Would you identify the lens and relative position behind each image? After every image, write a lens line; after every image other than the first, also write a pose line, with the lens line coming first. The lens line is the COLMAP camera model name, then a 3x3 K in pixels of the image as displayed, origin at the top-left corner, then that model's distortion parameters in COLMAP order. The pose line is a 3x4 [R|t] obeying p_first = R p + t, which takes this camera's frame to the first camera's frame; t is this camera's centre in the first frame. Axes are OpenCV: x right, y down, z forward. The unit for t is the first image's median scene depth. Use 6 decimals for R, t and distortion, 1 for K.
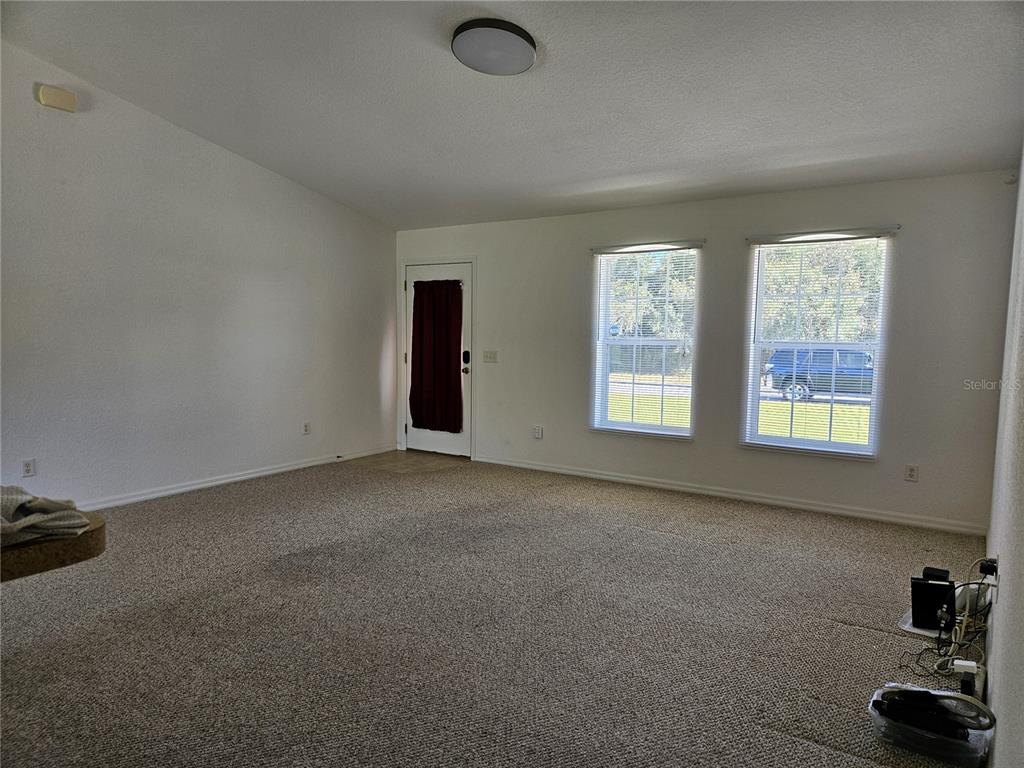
lens RADIAL K [[685.9, 0, 512.6], [0, 685.9, 394.6], [0, 0, 1]] dist [0.072236, -0.059762]
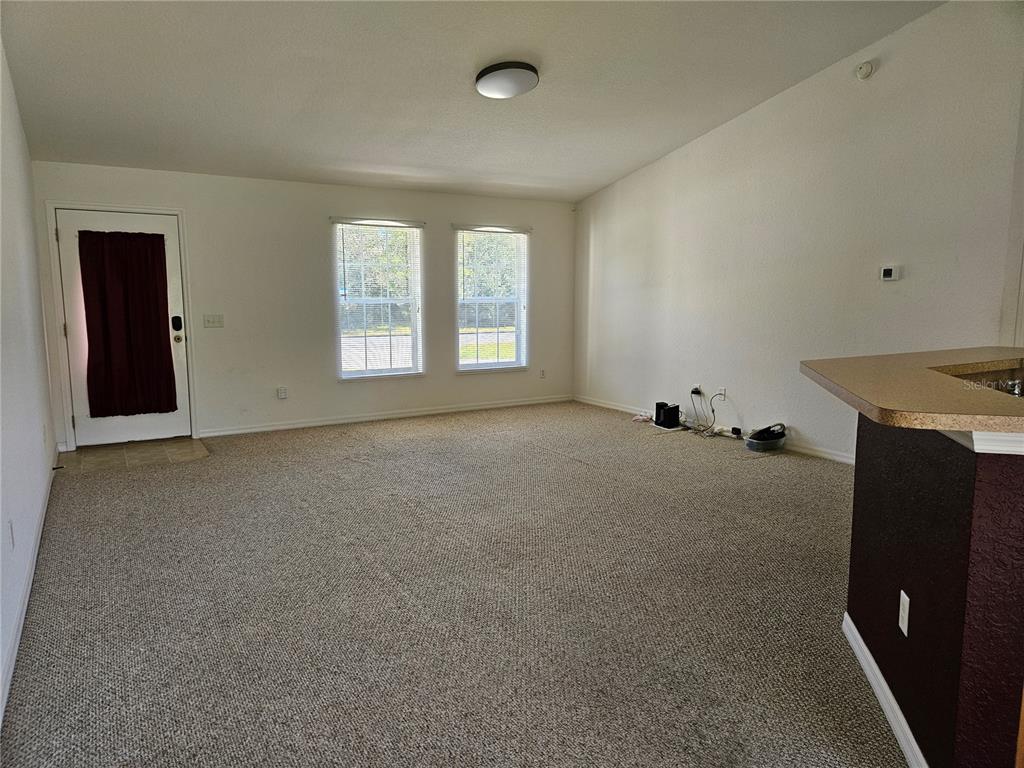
lens RADIAL K [[685.9, 0, 505.1], [0, 685.9, 378.9], [0, 0, 1]] dist [0.072236, -0.059762]
pose [[0.440004, -0.127266, 0.888932, -0.865191], [0.087630, 0.991267, 0.098542, -0.044985], [-0.893710, 0.034538, 0.447314, 0.293214]]
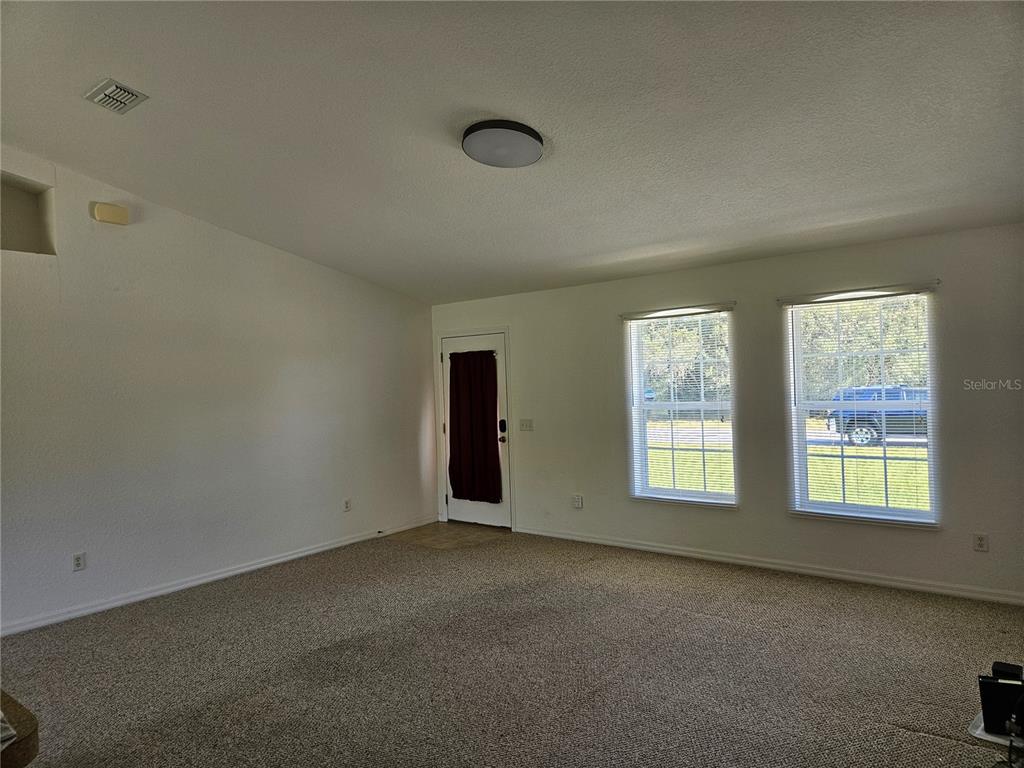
lens RADIAL K [[685.9, 0, 506.9], [0, 685.9, 377.7], [0, 0, 1]] dist [0.072236, -0.059762]
pose [[0.995079, -0.048218, -0.086561, 0.035754], [0.039754, 0.994492, -0.096981, -0.035265], [0.090760, 0.093063, 0.991515, 0.005428]]
